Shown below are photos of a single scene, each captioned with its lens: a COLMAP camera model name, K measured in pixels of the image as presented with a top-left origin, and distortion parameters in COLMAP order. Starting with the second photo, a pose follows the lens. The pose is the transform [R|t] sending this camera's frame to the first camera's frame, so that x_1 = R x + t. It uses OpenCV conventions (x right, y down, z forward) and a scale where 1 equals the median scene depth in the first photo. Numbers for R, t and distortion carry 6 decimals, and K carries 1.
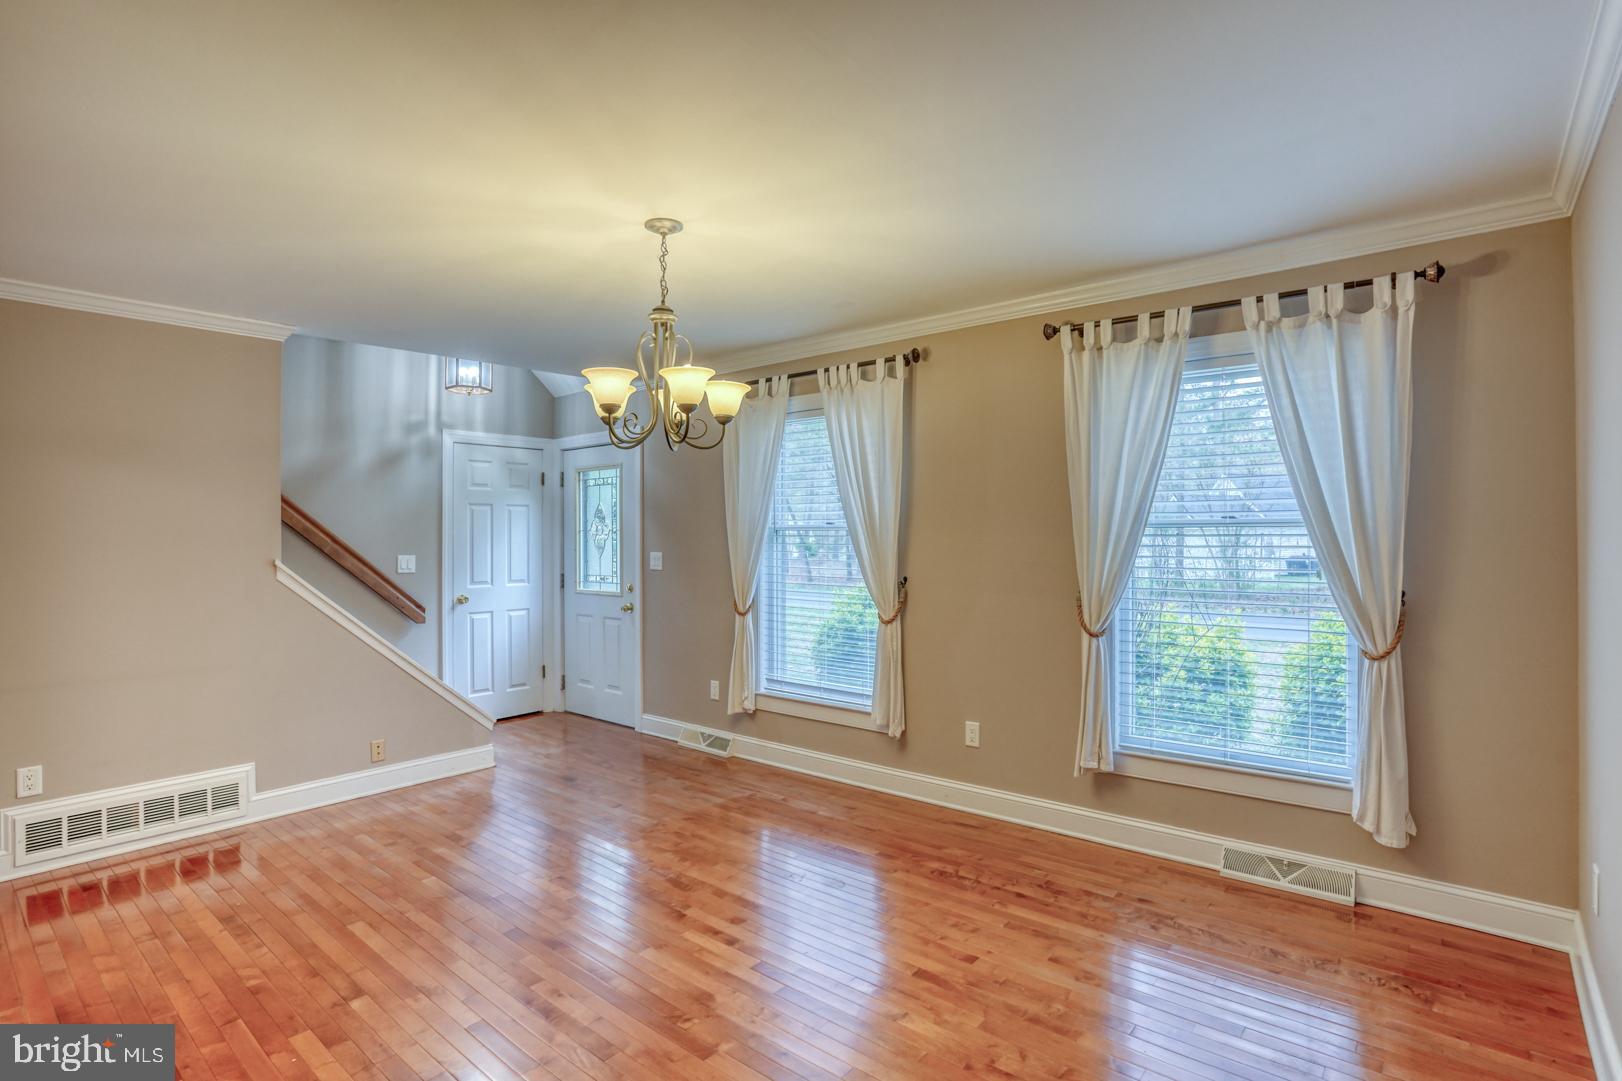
lens RADIAL K [[817.9, 0, 803.1], [0, 817.9, 524.8], [0, 0, 1]] dist [-0.075273, 0.030650]
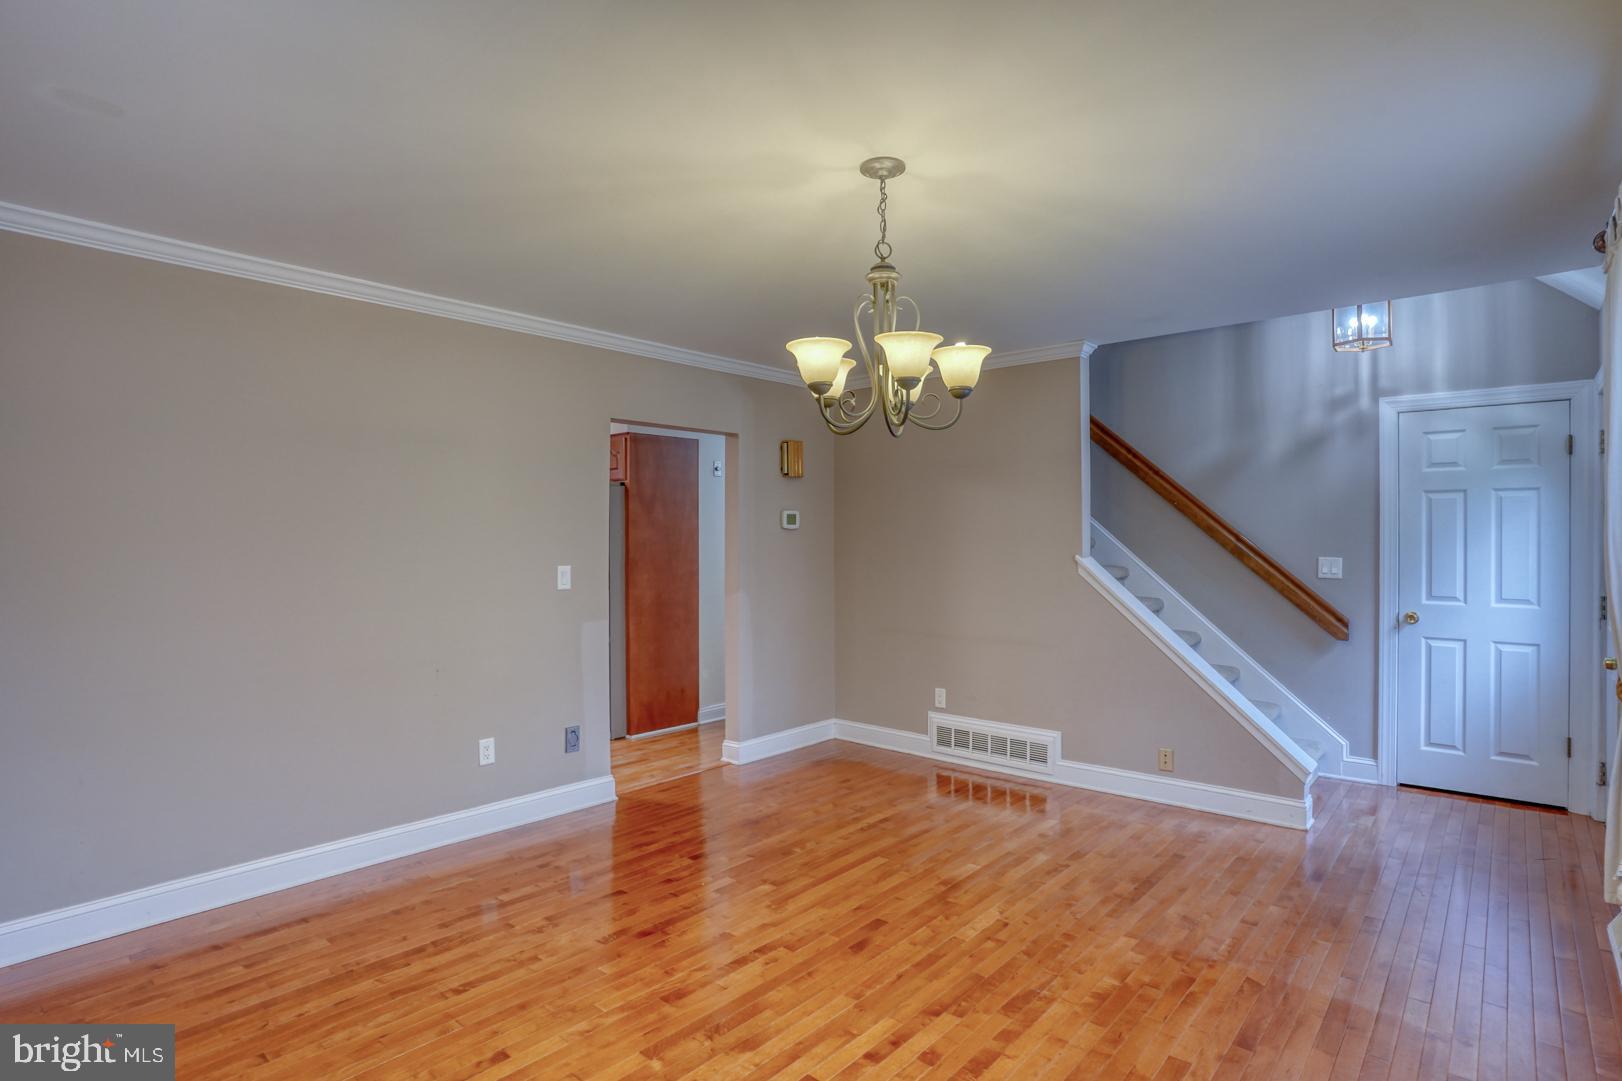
lens RADIAL K [[817.9, 0, 830.3], [0, 817.9, 548.7], [0, 0, 1]] dist [-0.075273, 0.030650]
pose [[-0.011286, 0.024212, -0.999643, 0.437750], [0.016868, 0.999569, 0.024019, 0.000297], [0.999794, -0.016591, -0.011689, 0.626048]]
